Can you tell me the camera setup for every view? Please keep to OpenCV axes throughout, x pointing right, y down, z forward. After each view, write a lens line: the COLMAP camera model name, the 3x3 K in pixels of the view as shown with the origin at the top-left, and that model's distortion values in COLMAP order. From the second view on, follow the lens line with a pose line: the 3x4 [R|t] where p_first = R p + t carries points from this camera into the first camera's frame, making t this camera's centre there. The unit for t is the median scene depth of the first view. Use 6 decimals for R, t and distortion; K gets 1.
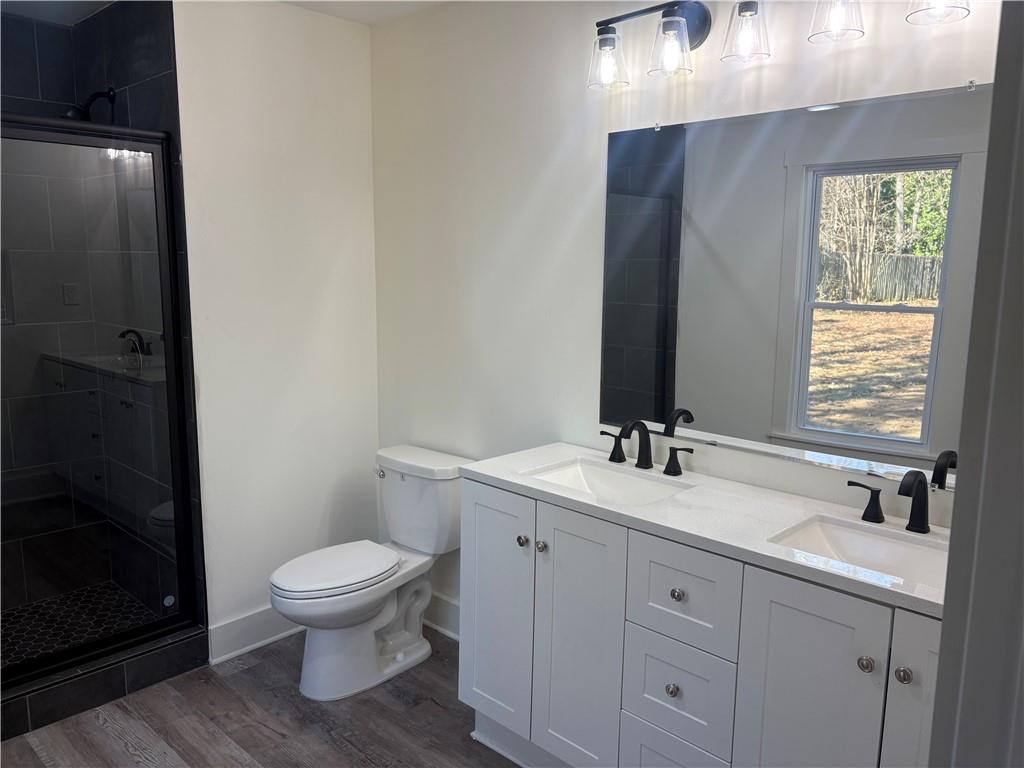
lens RADIAL K [[774.8, 0, 512.0], [0, 774.8, 384.0], [0, 0, 1]] dist [0.005673, -0.007341]
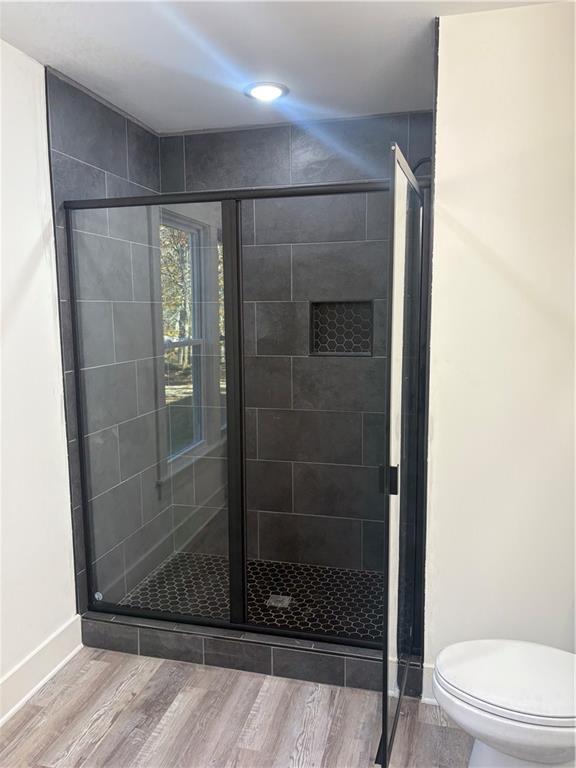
lens RADIAL K [[581.1, 0, 288.0], [0, 581.1, 384.0], [0, 0, 1]] dist [0.005673, -0.007341]
pose [[0.492621, 0.101686, -0.864283, 0.152392], [-0.130372, 0.990565, 0.042234, -0.061952], [0.860423, 0.091873, 0.501230, 0.468328]]
